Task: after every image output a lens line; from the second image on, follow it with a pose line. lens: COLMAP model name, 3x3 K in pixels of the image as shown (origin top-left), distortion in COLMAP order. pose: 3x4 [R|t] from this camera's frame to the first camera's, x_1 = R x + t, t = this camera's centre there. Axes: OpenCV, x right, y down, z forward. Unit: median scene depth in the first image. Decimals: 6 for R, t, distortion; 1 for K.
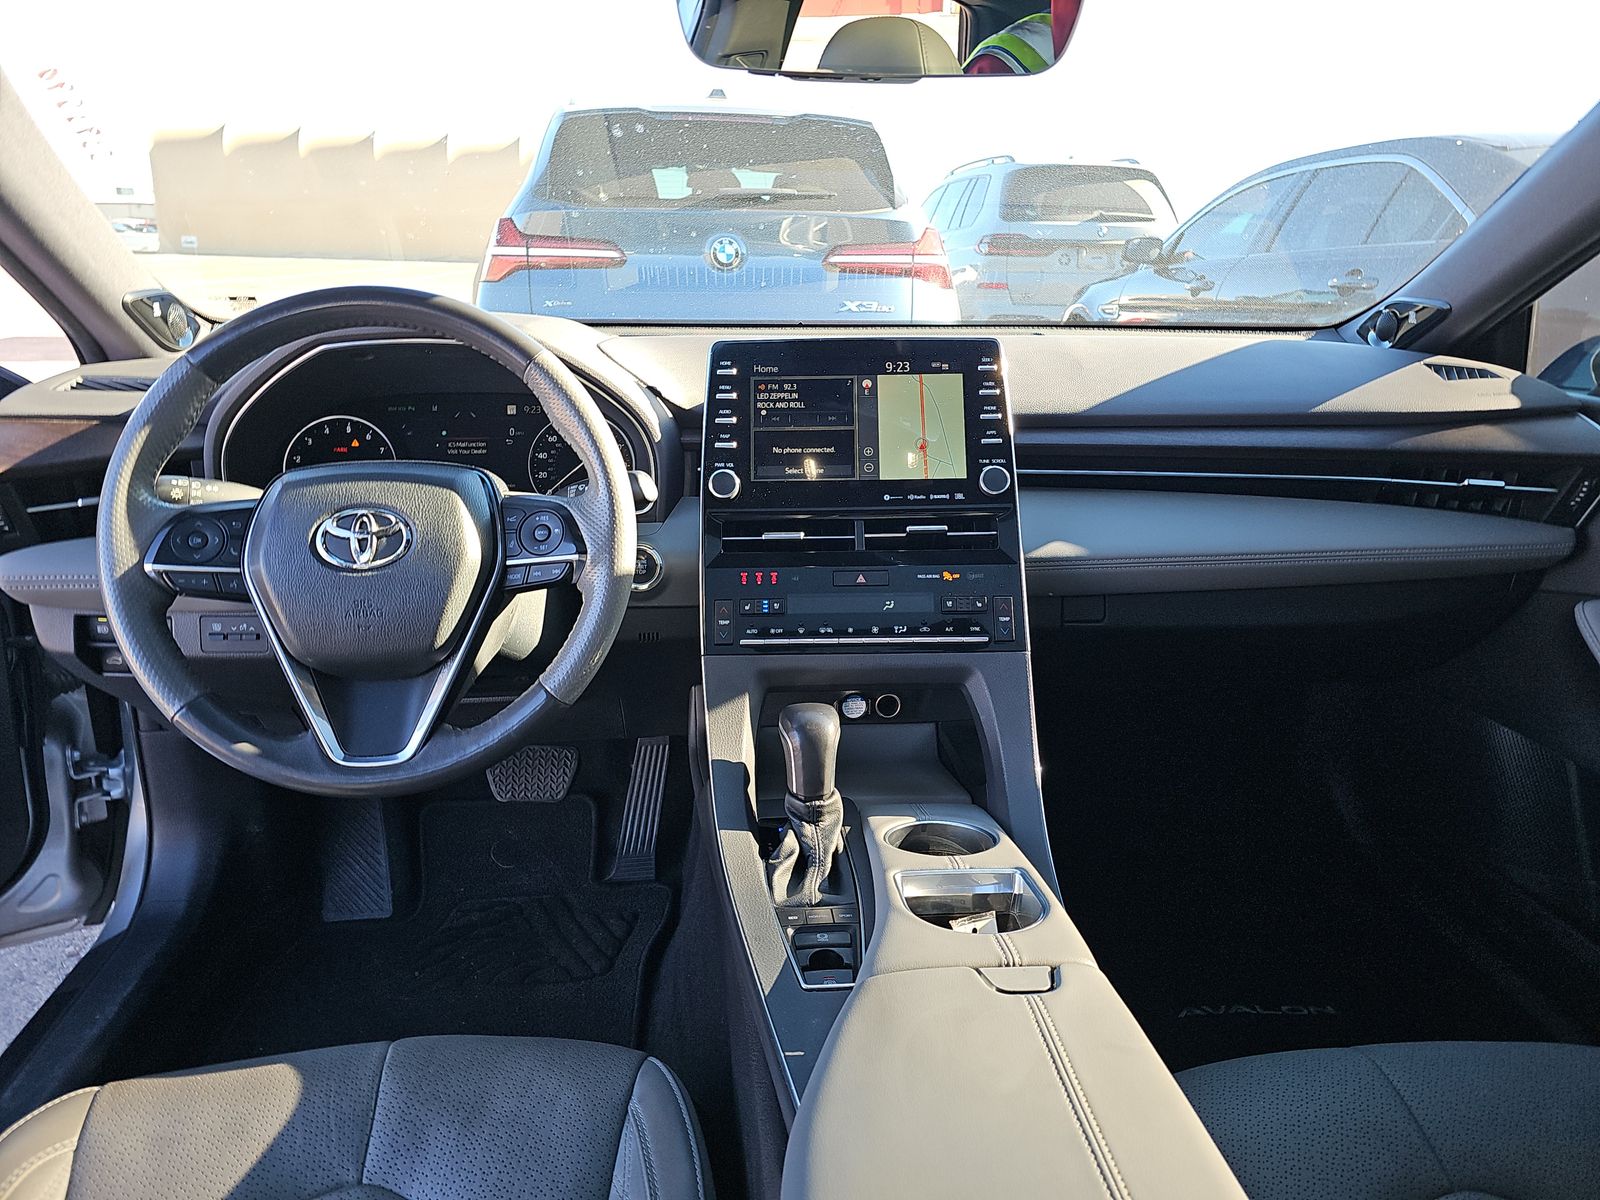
lens RADIAL K [[1081.0, 0, 828.3], [0, 1081.0, 602.8], [0, 0, 1]] dist [0.025185, -0.026470]
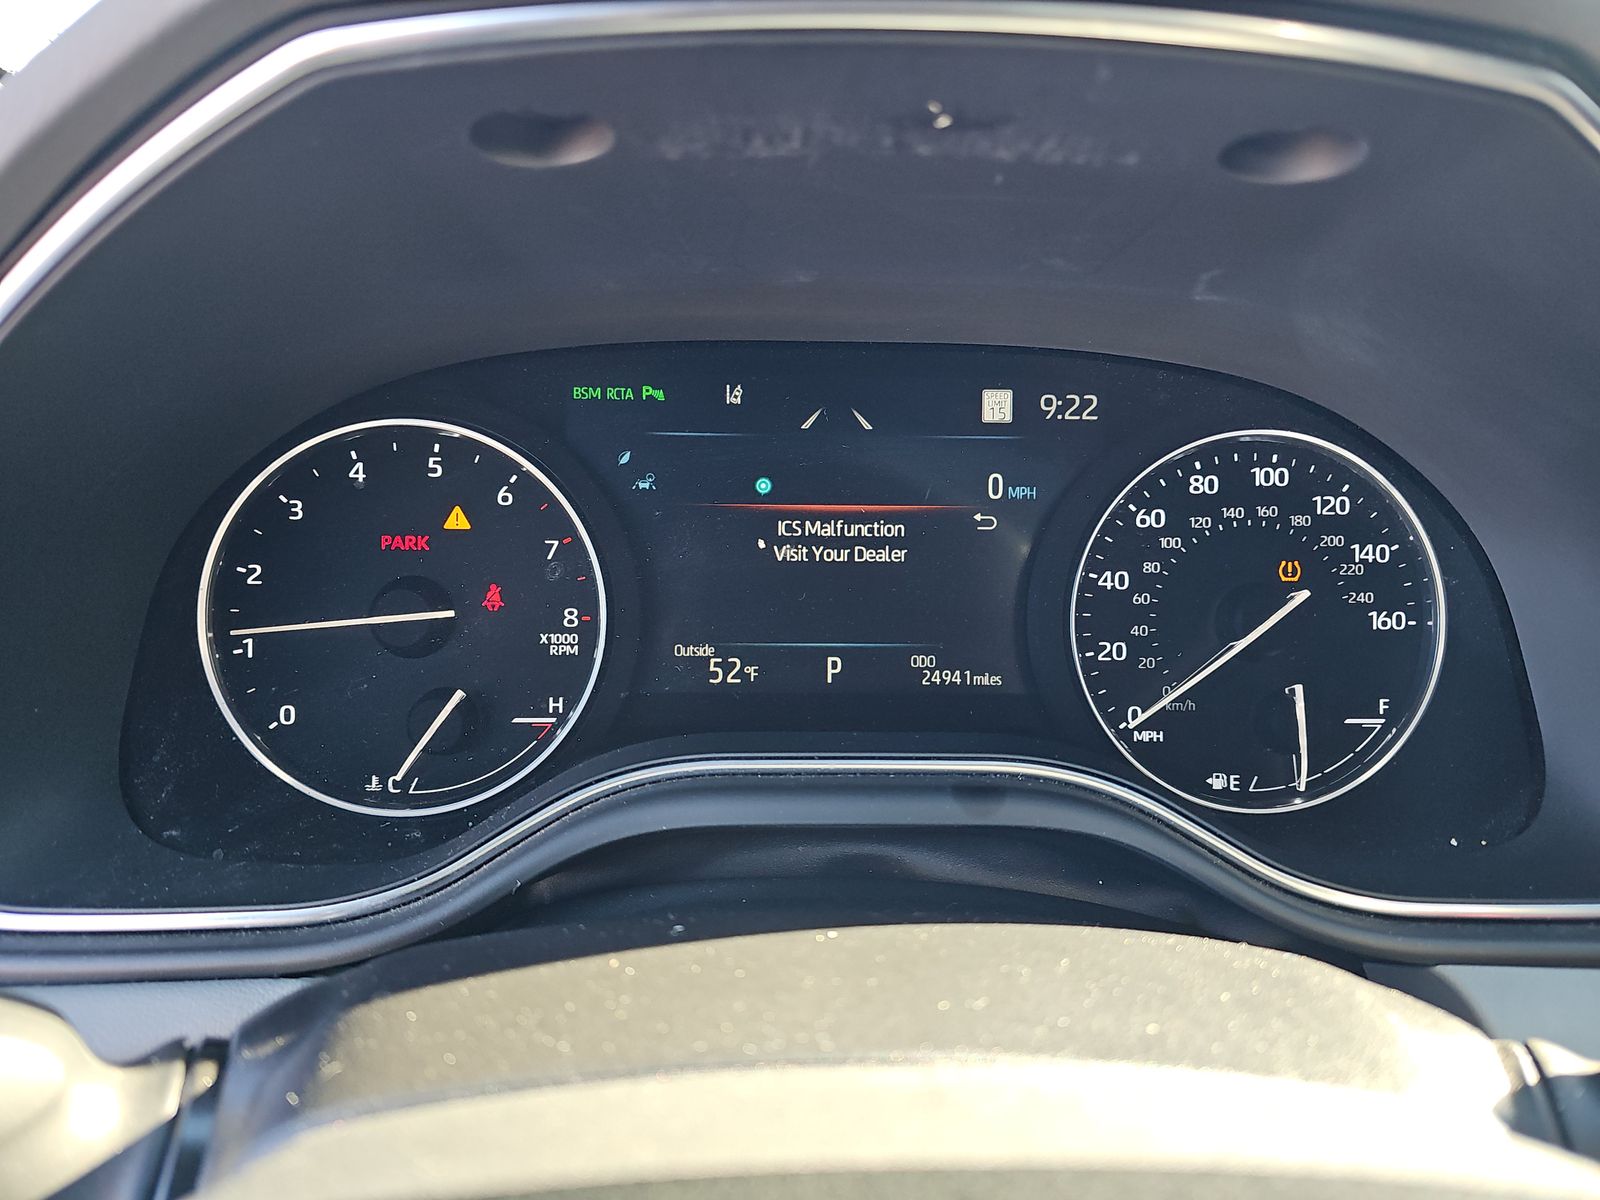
lens RADIAL K [[1081.0, 0, 804.0], [0, 1081.0, 598.8], [0, 0, 1]] dist [0.025185, -0.026470]
pose [[0.996781, 0.045343, -0.066115, -0.360466], [-0.040775, 0.996792, 0.068877, -0.163605], [0.069026, -0.065960, 0.995432, 0.801021]]
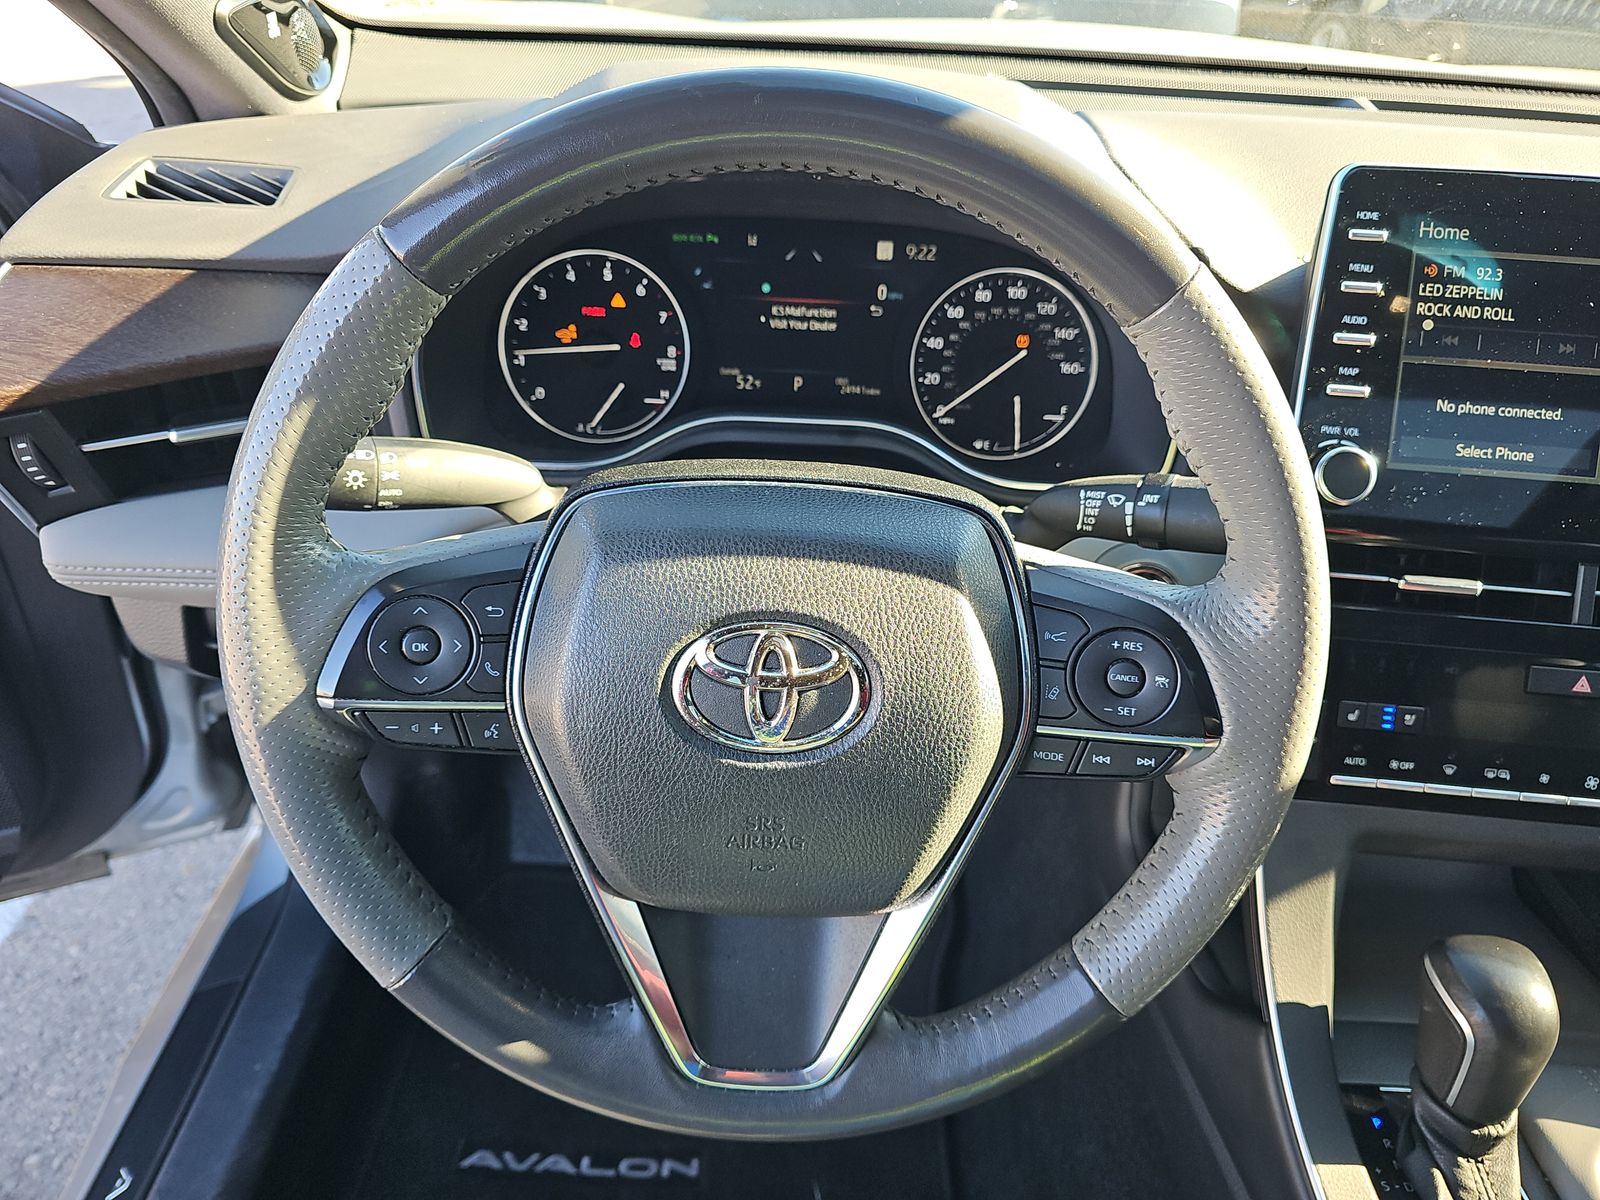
lens RADIAL K [[1081.0, 0, 794.8], [0, 1081.0, 613.4], [0, 0, 1]] dist [0.025185, -0.026470]
pose [[0.991647, 0.101814, -0.079179, -0.308552], [-0.074484, 0.953240, 0.292892, -0.179780], [0.105297, -0.284548, 0.952862, 0.460526]]
